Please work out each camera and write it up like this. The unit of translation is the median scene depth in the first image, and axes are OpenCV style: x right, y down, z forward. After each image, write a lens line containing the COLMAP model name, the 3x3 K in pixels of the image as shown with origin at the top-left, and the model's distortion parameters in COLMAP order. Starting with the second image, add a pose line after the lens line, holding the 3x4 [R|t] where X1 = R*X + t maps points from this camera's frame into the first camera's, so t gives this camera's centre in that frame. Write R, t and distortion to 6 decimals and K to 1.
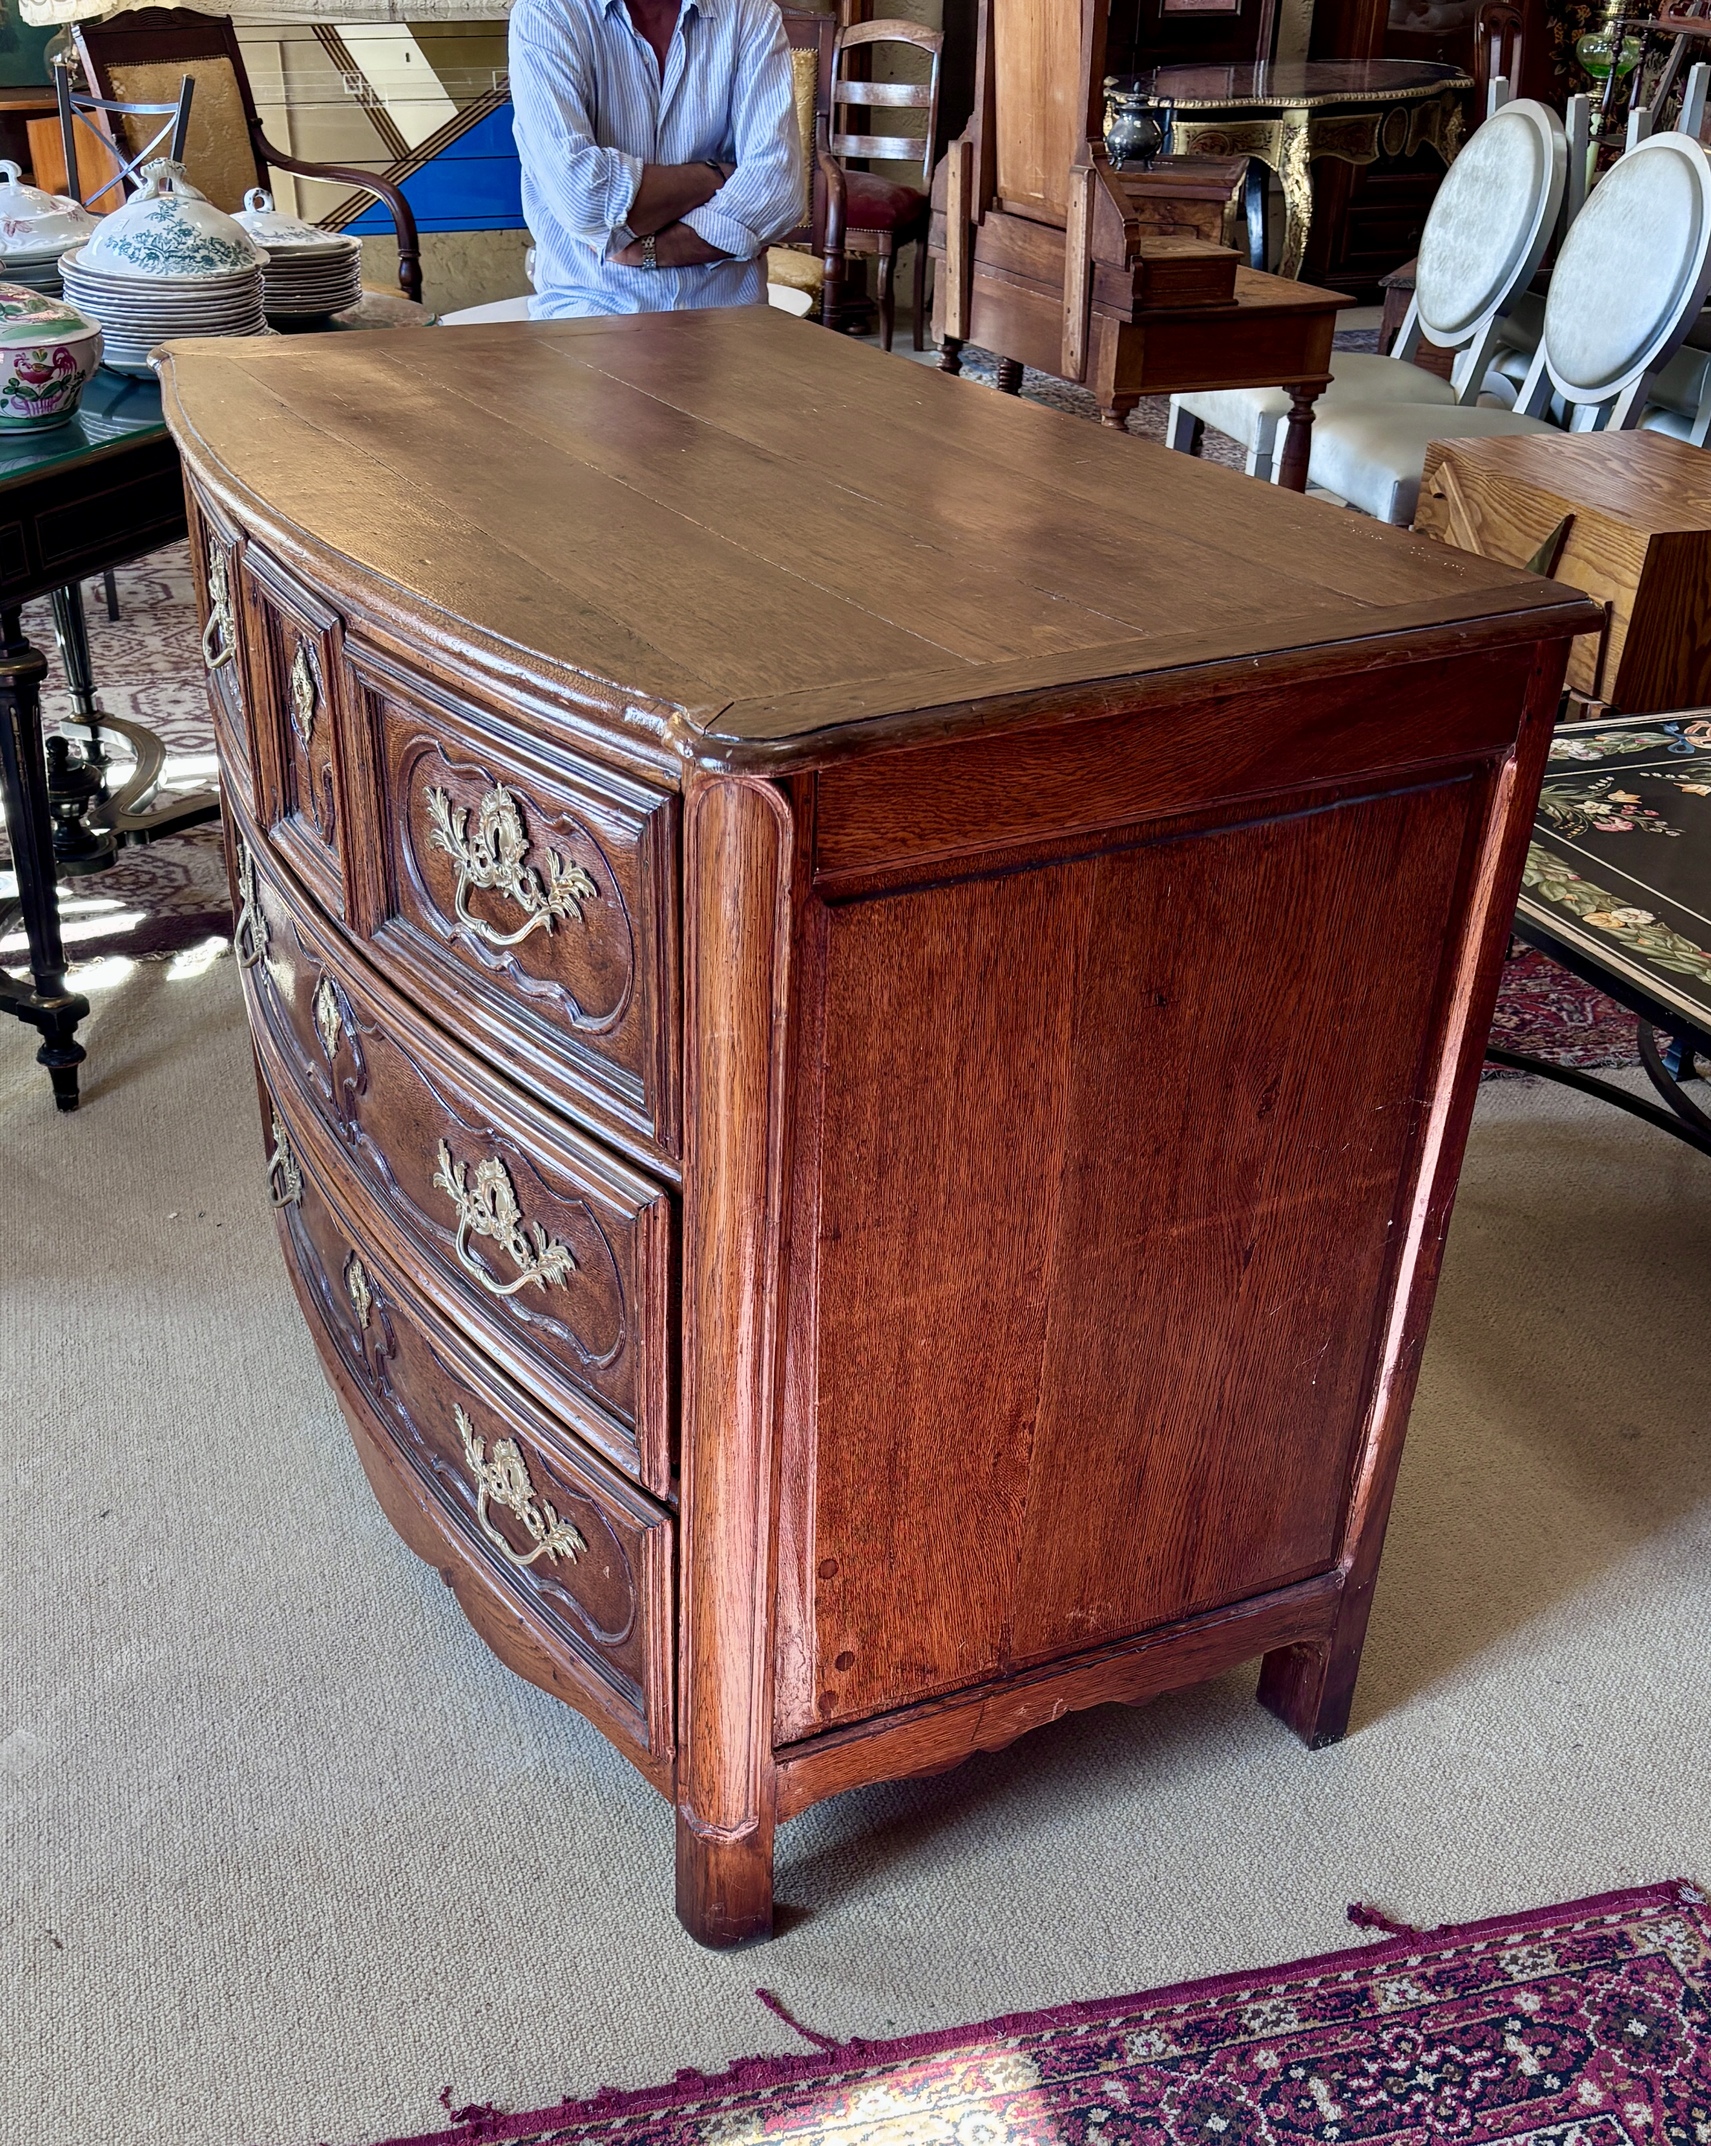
lens RADIAL K [[2178.7, 0, 767.3], [0, 2178.7, 1436.3], [0, 0, 1]] dist [0.036561, 0.000000]
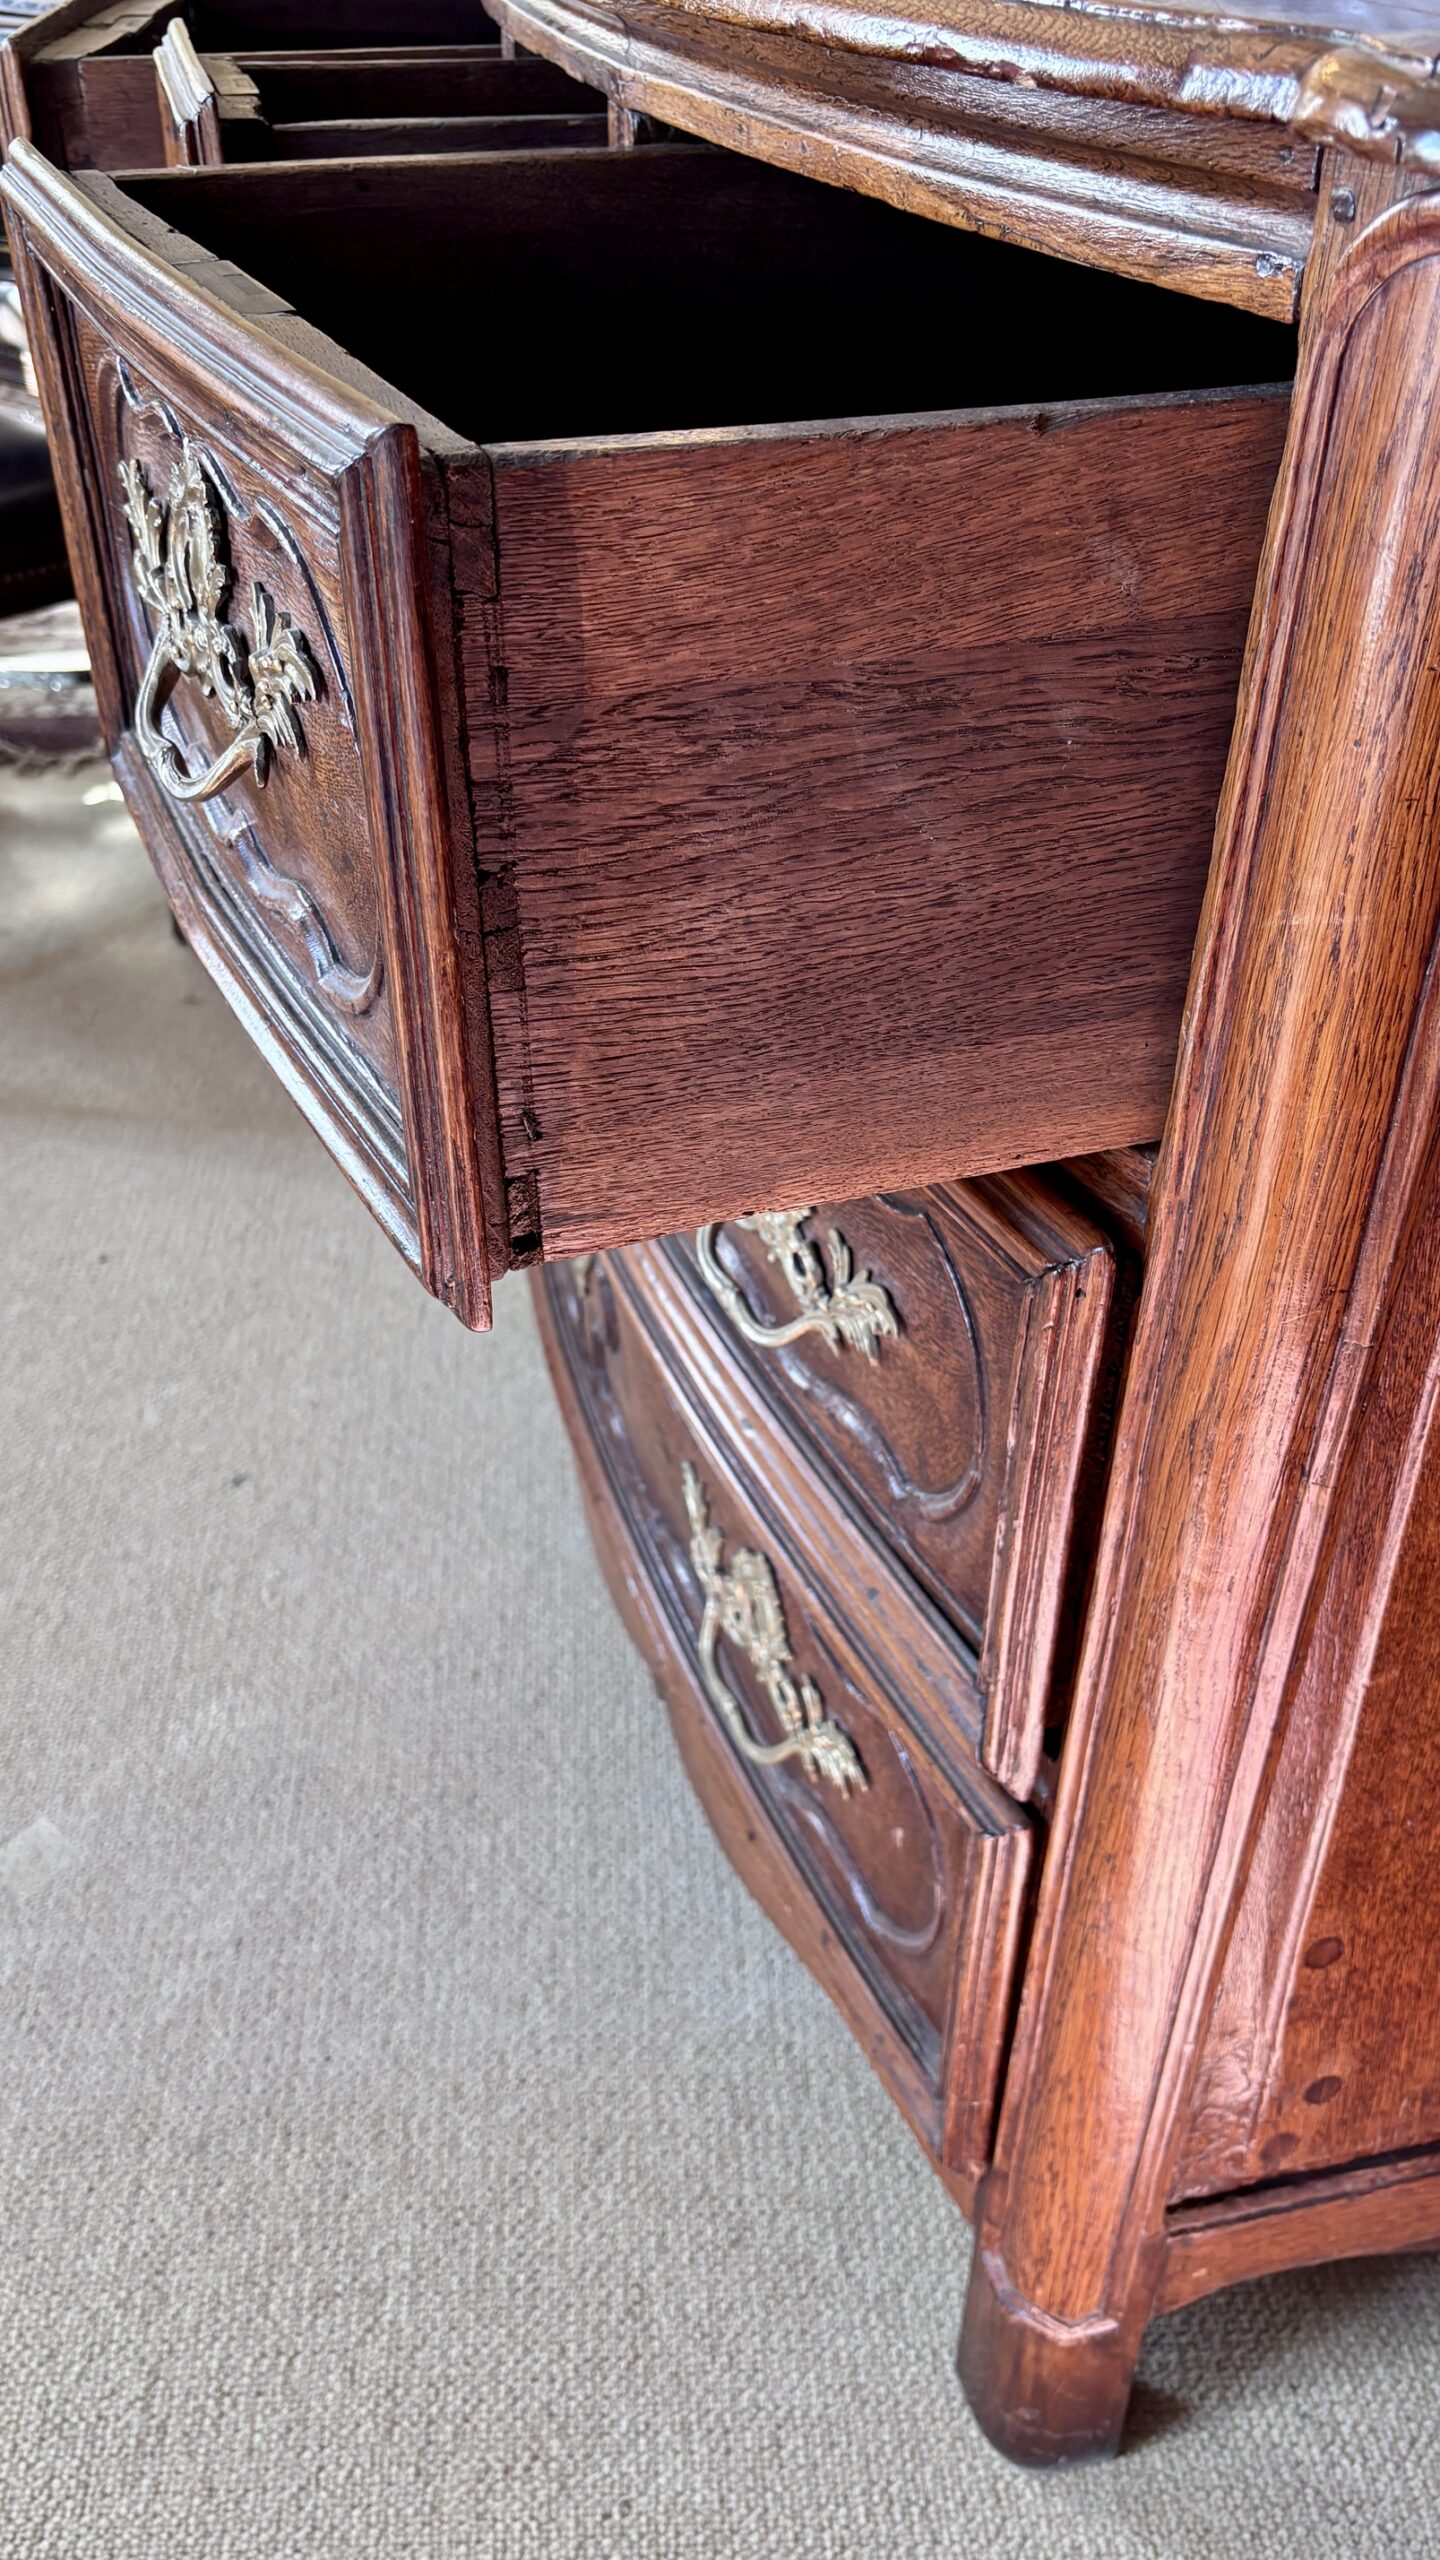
lens RADIAL K [[1983.0, 0, 720.4], [0, 1983.0, 1293.3], [0, 0, 1]] dist [0.006940, 0.011284]
pose [[0.979371, 0.107919, -0.170841, -0.045494], [-0.102977, 0.993974, 0.037557, -0.091307], [0.173865, -0.019189, 0.984583, 0.480599]]
